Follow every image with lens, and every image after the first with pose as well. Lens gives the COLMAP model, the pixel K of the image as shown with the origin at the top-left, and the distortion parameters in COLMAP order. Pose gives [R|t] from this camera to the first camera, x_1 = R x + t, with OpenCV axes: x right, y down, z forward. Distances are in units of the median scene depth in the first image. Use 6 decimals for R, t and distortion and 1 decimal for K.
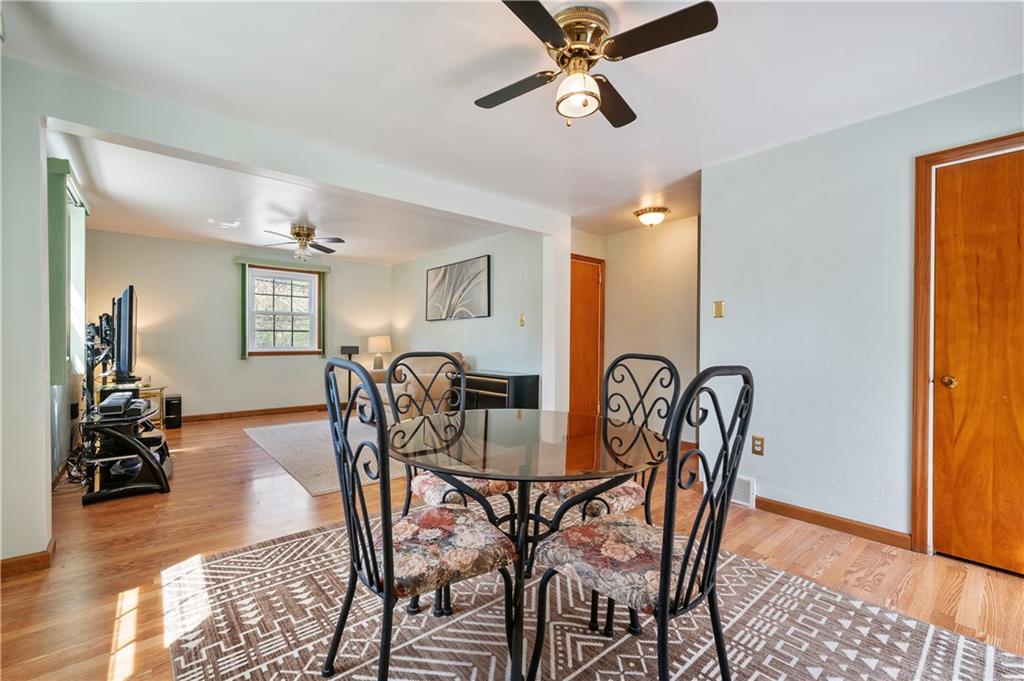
lens RADIAL K [[433.7, 0, 513.5], [0, 433.7, 339.8], [0, 0, 1]] dist [-0.001232, -0.000101]
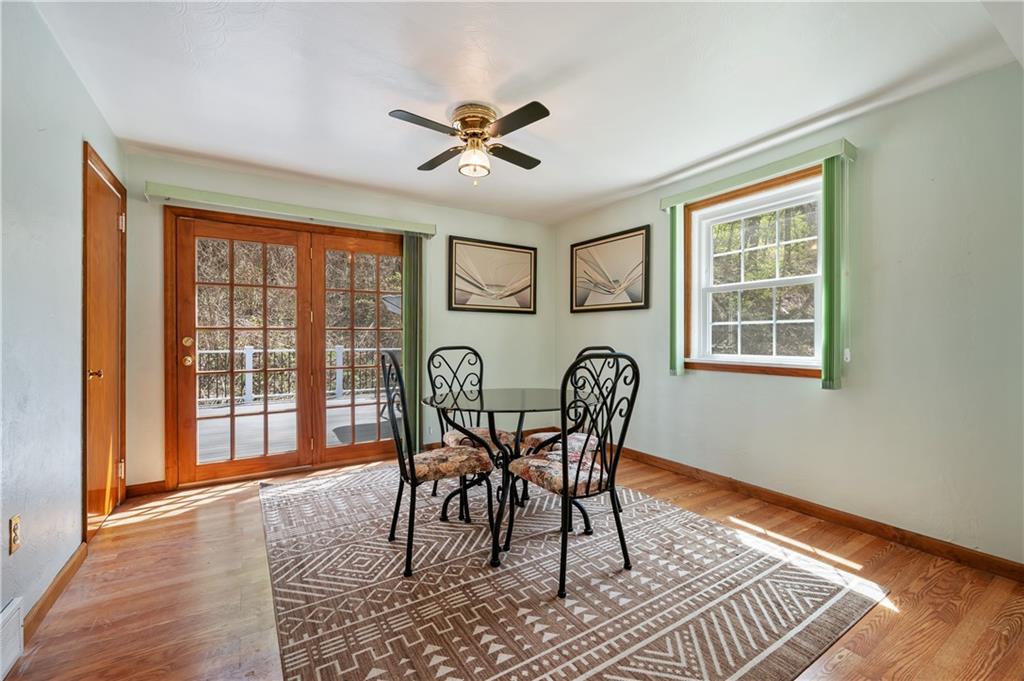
lens RADIAL K [[427.2, 0, 515.0], [0, 427.2, 334.9], [0, 0, 1]] dist [-0.000053, 0.000152]
pose [[-0.990168, -0.006963, 0.139712, -0.141566], [-0.007704, 0.999959, -0.004769, -0.000443], [-0.139673, -0.005799, -0.990181, 1.950829]]
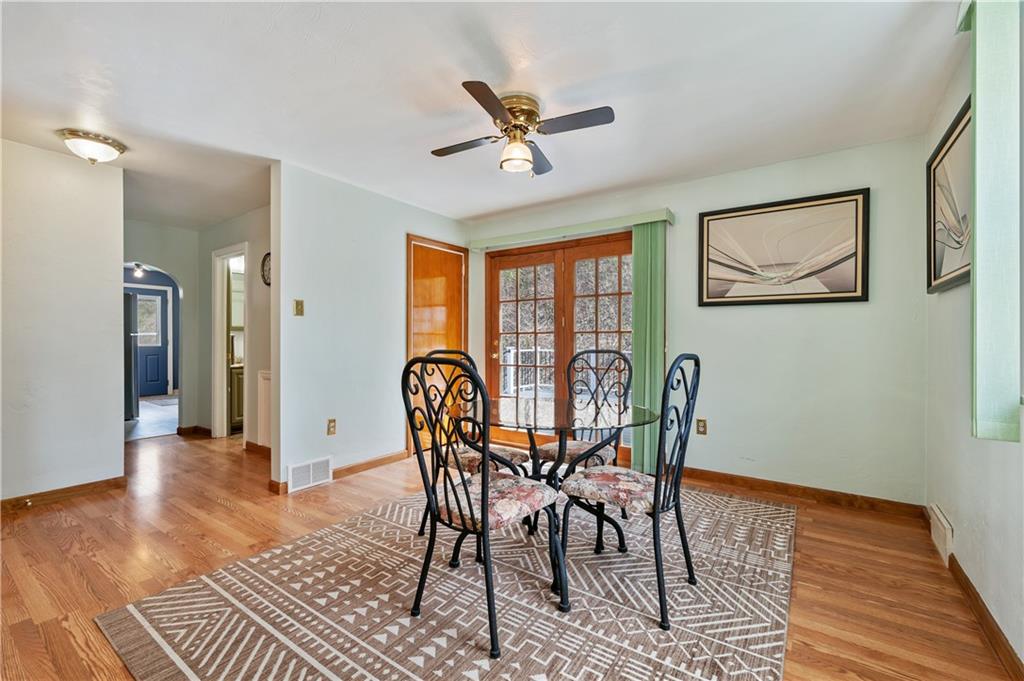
lens RADIAL K [[433.7, 0, 513.5], [0, 433.7, 339.8], [0, 0, 1]] dist [-0.001232, -0.000101]
pose [[-0.250233, -0.007444, 0.968157, -0.953009], [-0.004871, 0.999967, 0.006430, -0.004494], [-0.968173, -0.003107, -0.250261, 1.111475]]
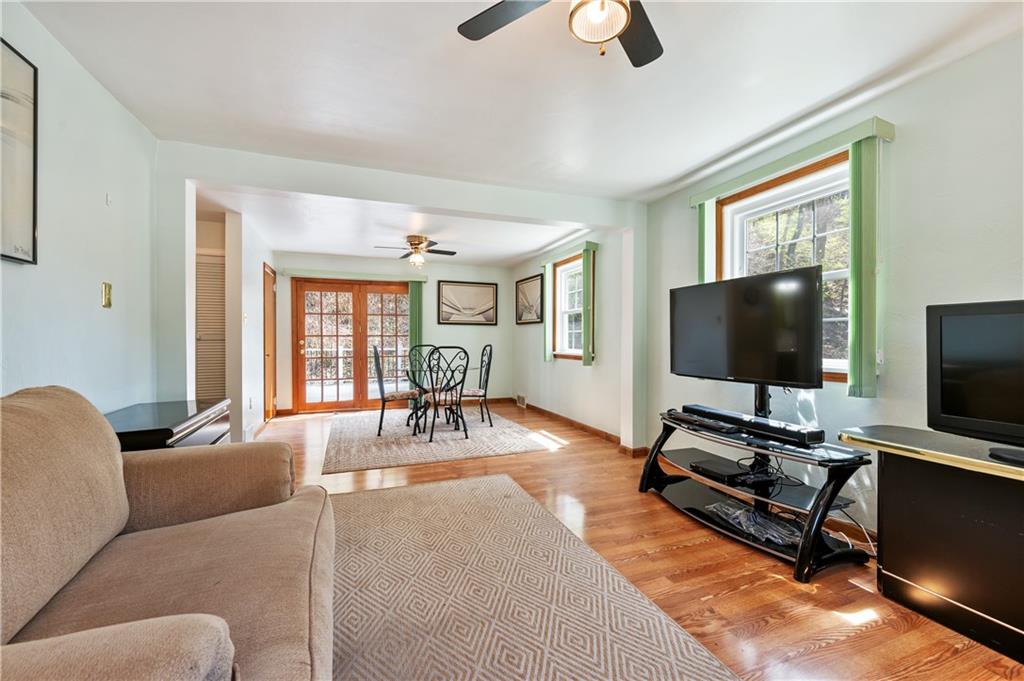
lens RADIAL K [[422.4, 0, 514.2], [0, 422.4, 339.8], [0, 0, 1]] dist [0.000364, -0.000007]
pose [[-0.942726, -0.005583, 0.333521, -1.237418], [-0.005576, 0.999984, 0.000980, -0.005142], [-0.333521, -0.000936, -0.942742, 2.972283]]
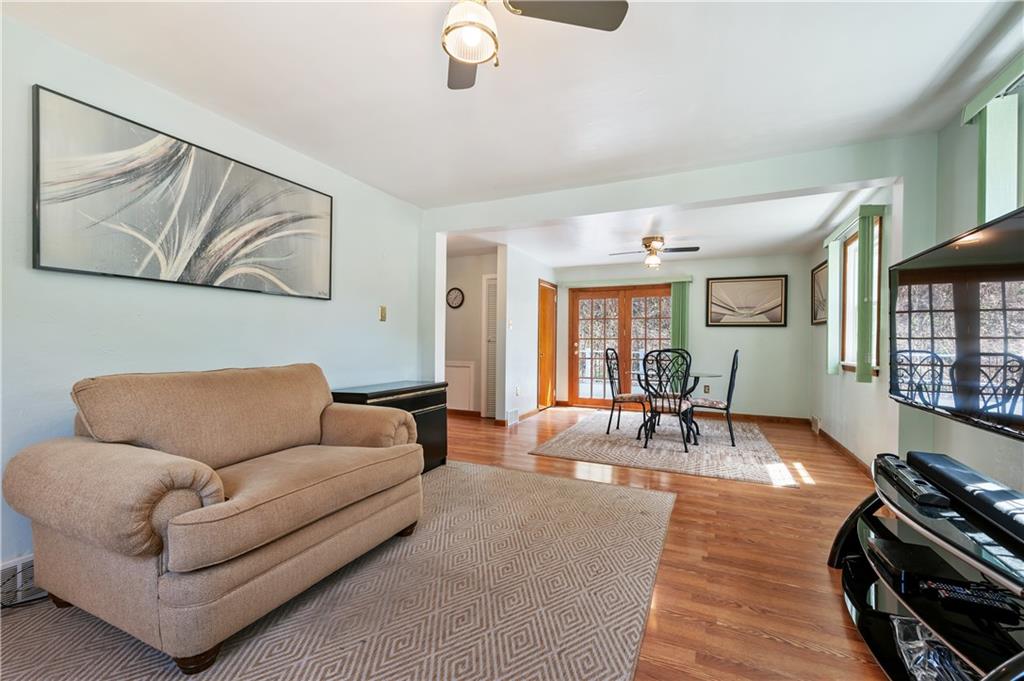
lens RADIAL K [[427.5, 0, 512.0], [0, 427.5, 340.5], [0, 0, 1]] dist [-0.000831, -0.000103]
pose [[-0.414279, -0.008406, 0.910111, -1.772741], [-0.014313, 0.999894, 0.002721, -0.010054], [-0.910038, -0.011899, -0.414355, 2.571040]]
